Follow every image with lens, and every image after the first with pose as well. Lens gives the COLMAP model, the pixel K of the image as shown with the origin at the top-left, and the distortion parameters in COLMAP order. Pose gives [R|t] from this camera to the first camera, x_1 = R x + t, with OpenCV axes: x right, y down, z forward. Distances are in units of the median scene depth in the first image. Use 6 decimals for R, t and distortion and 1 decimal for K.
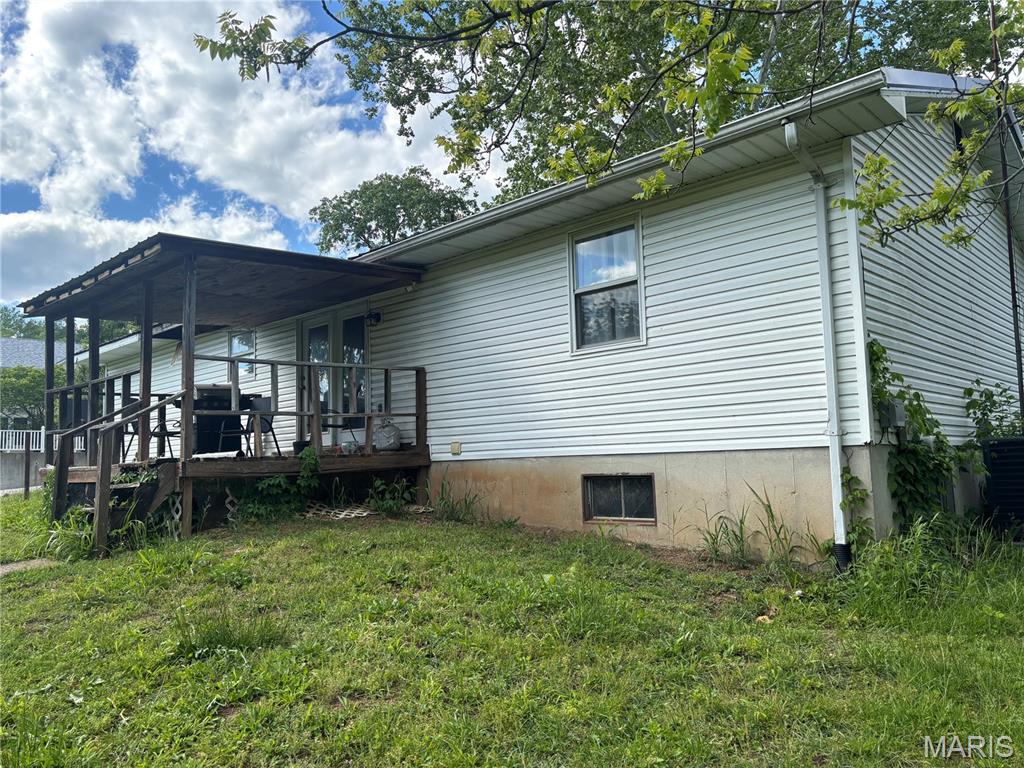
lens RADIAL K [[779.2, 0, 514.7], [0, 779.2, 388.5], [0, 0, 1]] dist [0.055777, 0.002172]
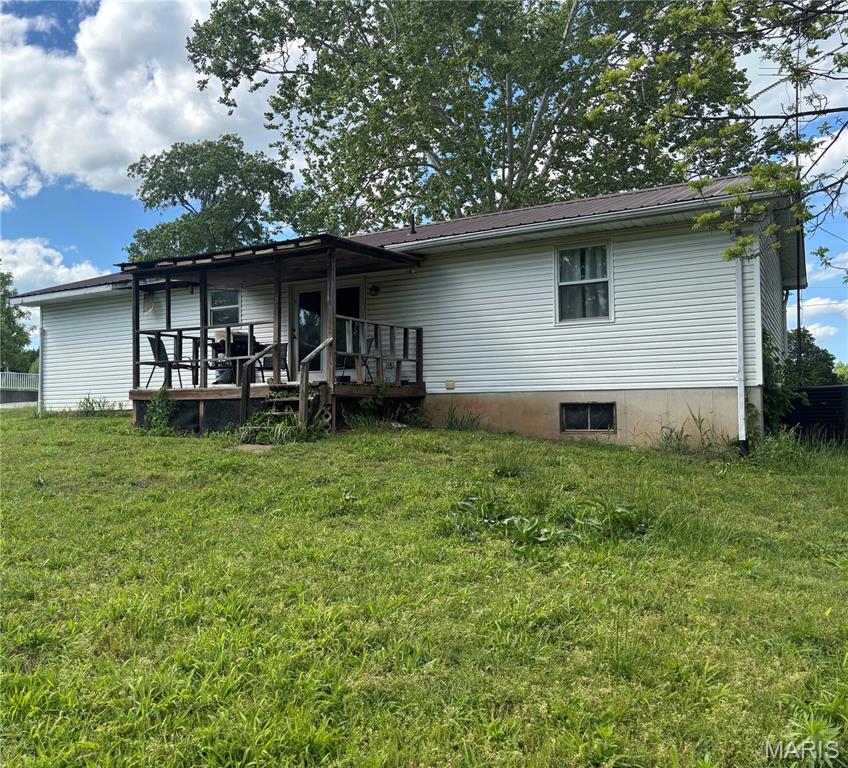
lens RADIAL K [[698.7, 0, 422.5], [0, 698.7, 383.5], [0, 0, 1]] dist [0.035661, 0.005723]
pose [[0.981983, 0.034113, 0.185864, -0.439491], [-0.044026, 0.997805, 0.049475, 0.014383], [-0.183768, -0.056766, 0.981329, -0.318352]]
